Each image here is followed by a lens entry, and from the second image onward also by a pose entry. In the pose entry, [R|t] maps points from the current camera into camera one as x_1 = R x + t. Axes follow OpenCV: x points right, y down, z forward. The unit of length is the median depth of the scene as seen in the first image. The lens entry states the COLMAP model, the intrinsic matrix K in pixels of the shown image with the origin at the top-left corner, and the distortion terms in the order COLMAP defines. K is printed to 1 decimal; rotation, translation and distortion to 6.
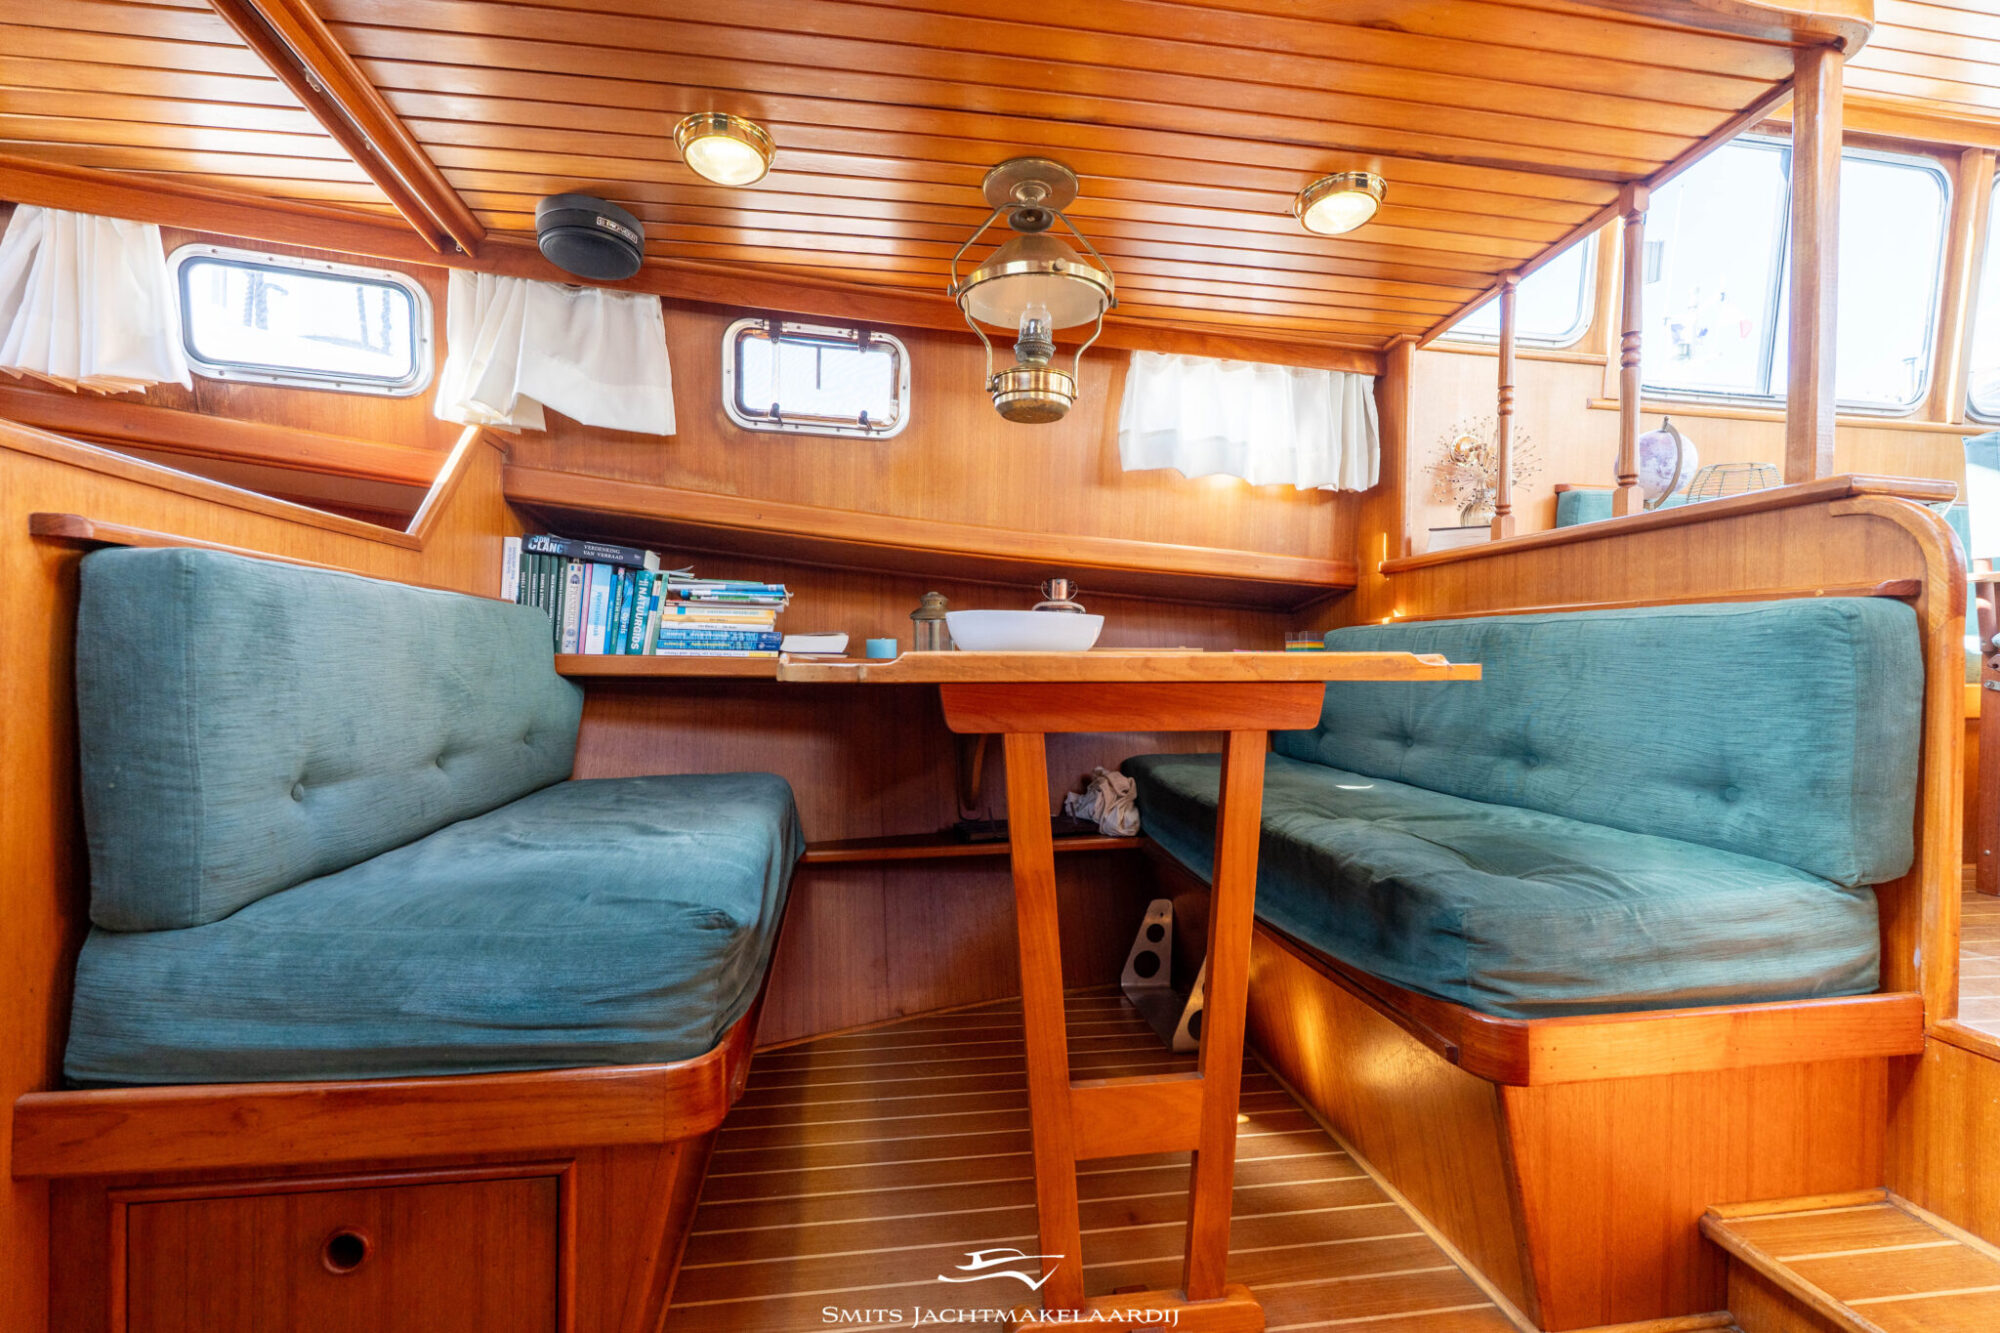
lens RADIAL K [[878.2, 0, 999.2], [0, 878.2, 667.4], [0, 0, 1]] dist [-0.003256, 0.000055]
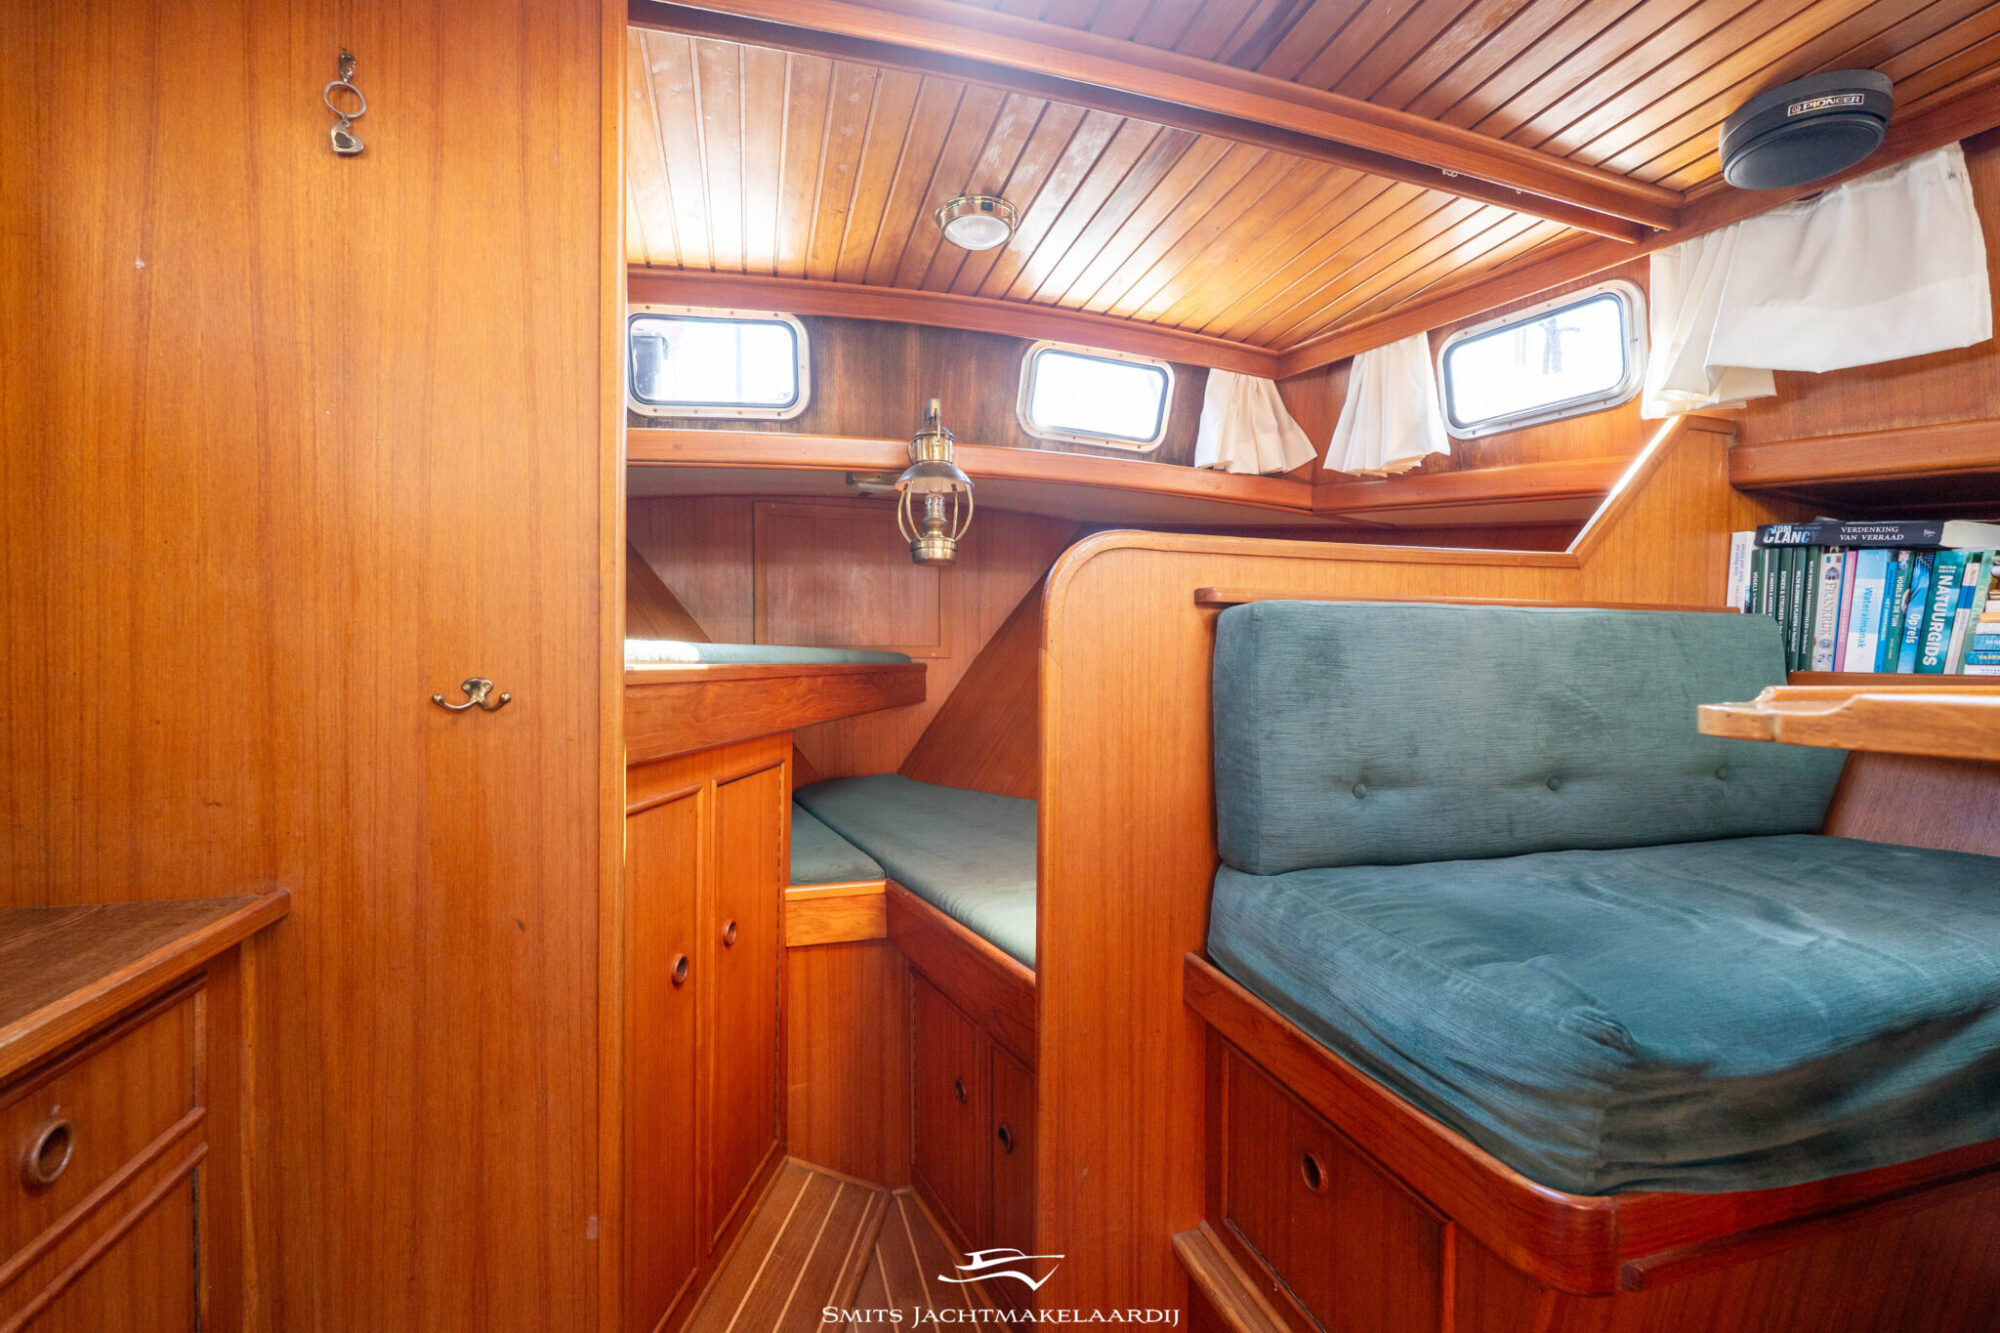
lens RADIAL K [[878.2, 0, 1000.0], [0, 878.2, 666.0], [0, 0, 1]] dist [-0.003256, 0.000055]
pose [[0.135085, 0.004917, -0.990822, 0.195876], [-0.009282, 0.999950, 0.003697, -0.017713], [0.990791, 0.008697, 0.135124, 0.197834]]
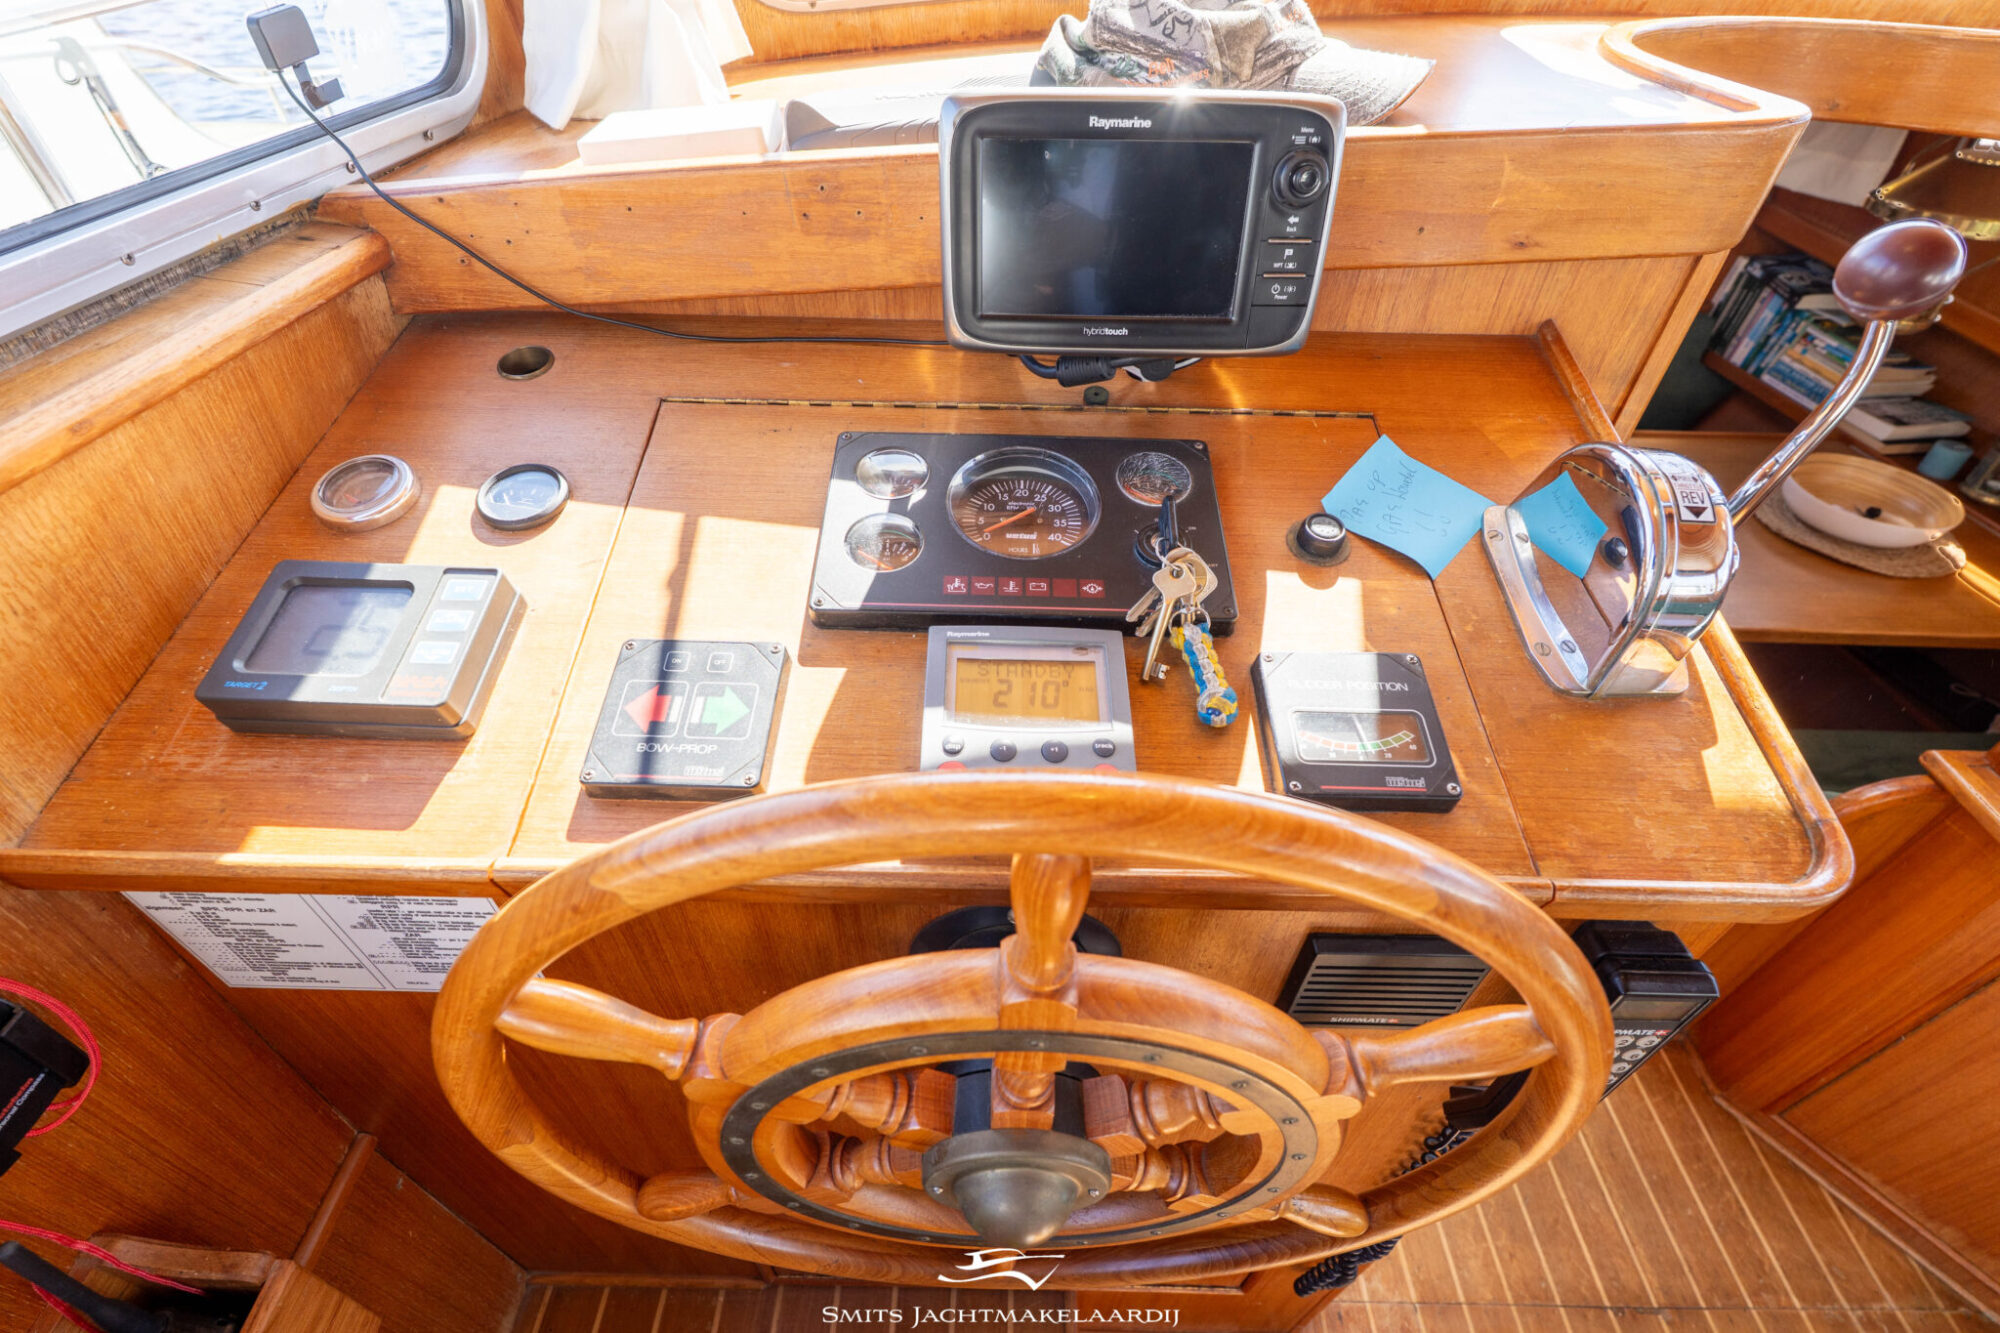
lens RADIAL K [[878.2, 0, 1003.3], [0, 878.2, 672.8], [0, 0, 1]] dist [-0.003256, 0.000055]
pose [[-0.166072, 0.656191, -0.736093, 1.217132], [-0.026192, 0.743260, 0.668490, -0.610939], [0.985766, 0.130297, -0.106248, 0.063347]]
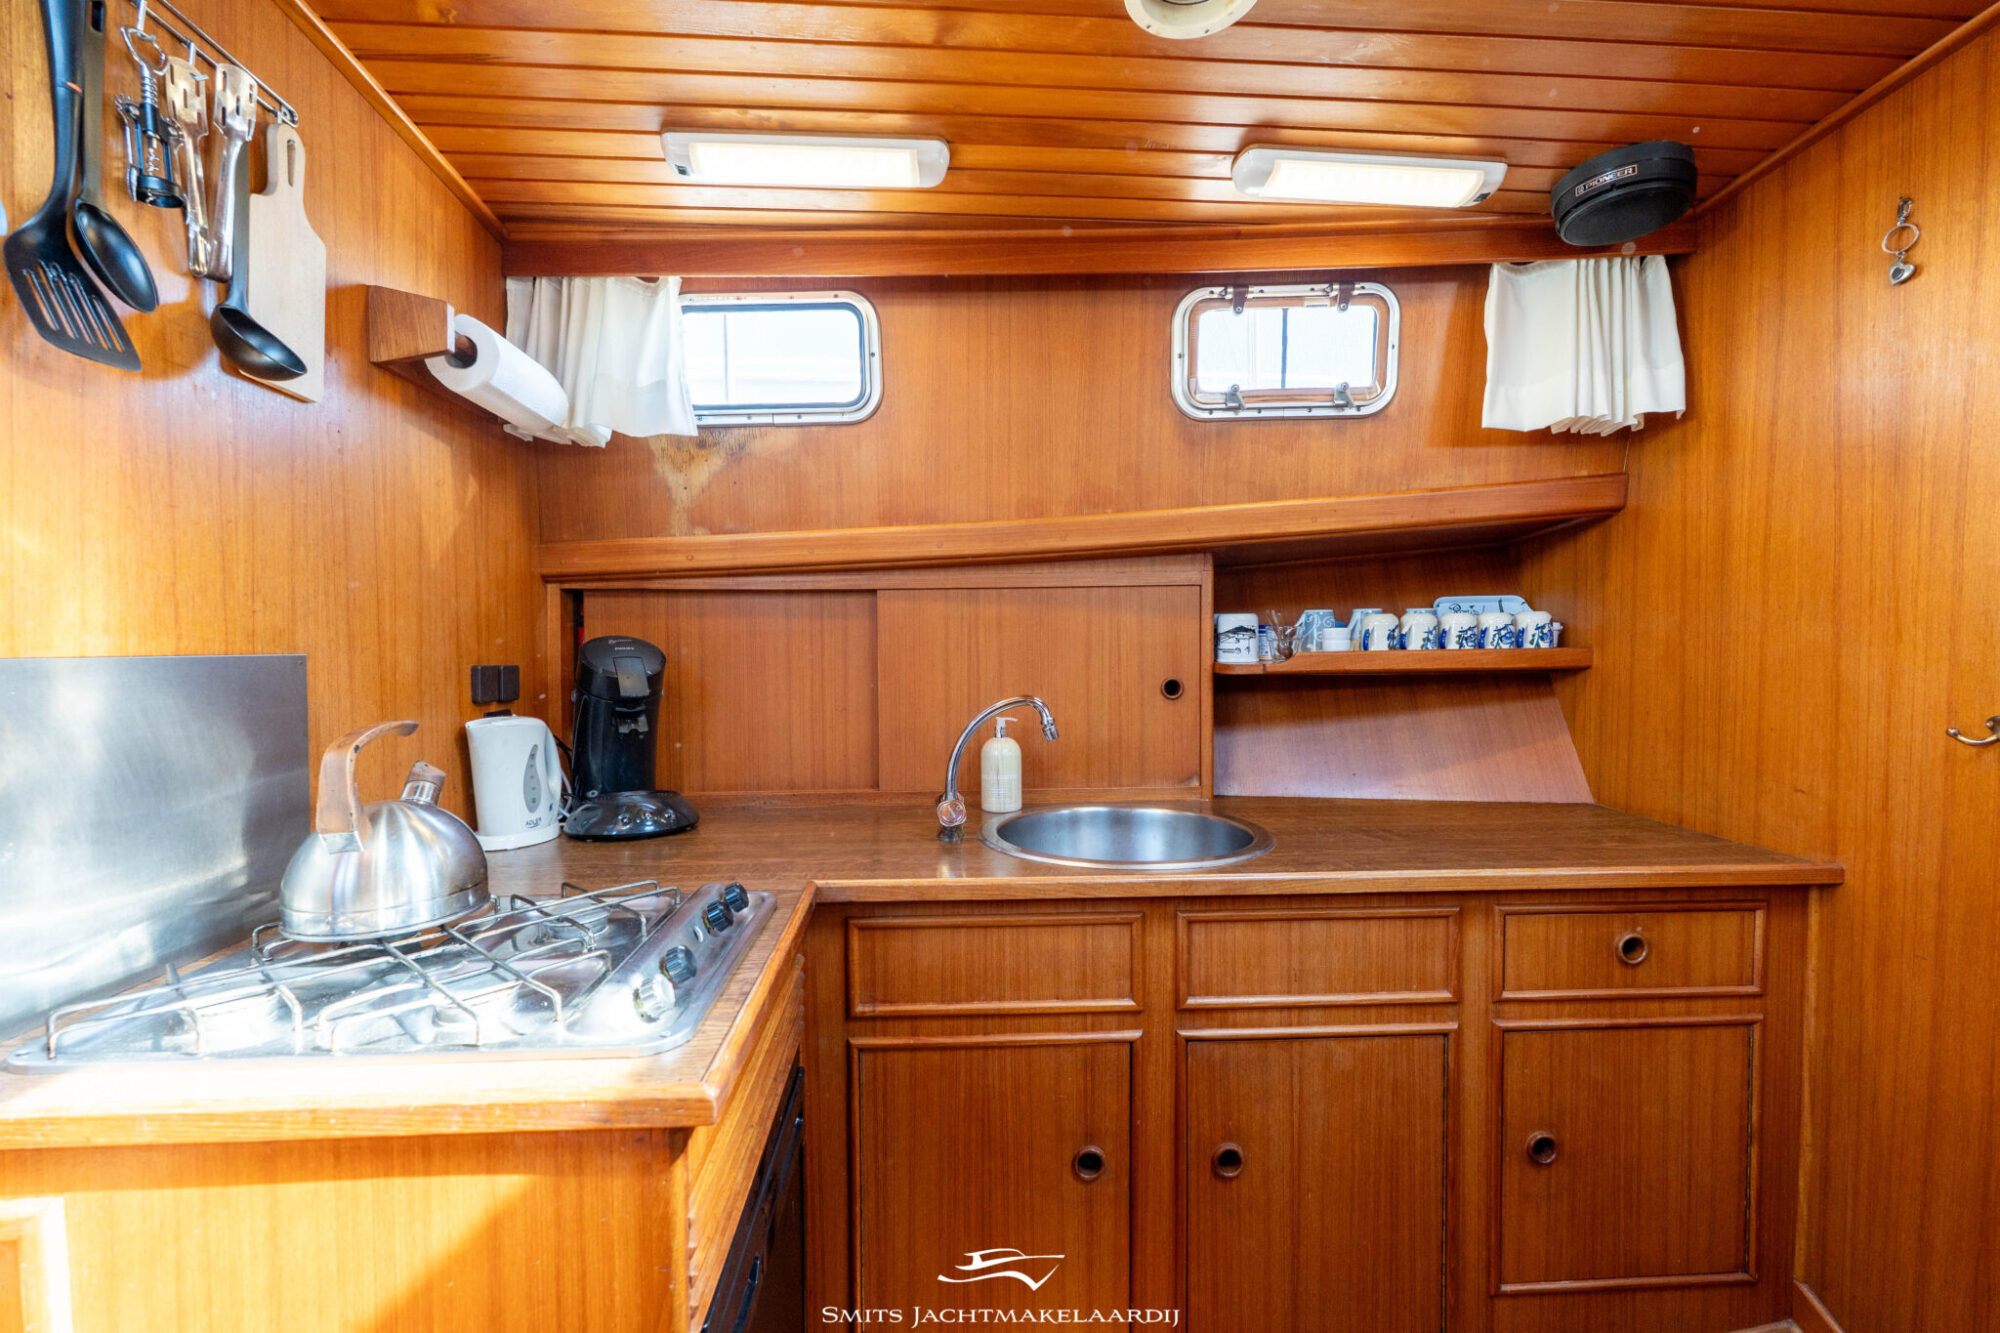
lens RADIAL K [[878.2, 0, 997.5], [0, 878.2, 667.2], [0, 0, 1]] dist [-0.003256, 0.000055]
pose [[-0.995861, -0.010581, 0.090275, 0.223382], [-0.007437, 0.999356, 0.035097, -0.055462], [-0.090588, 0.034281, -0.995298, 0.609755]]
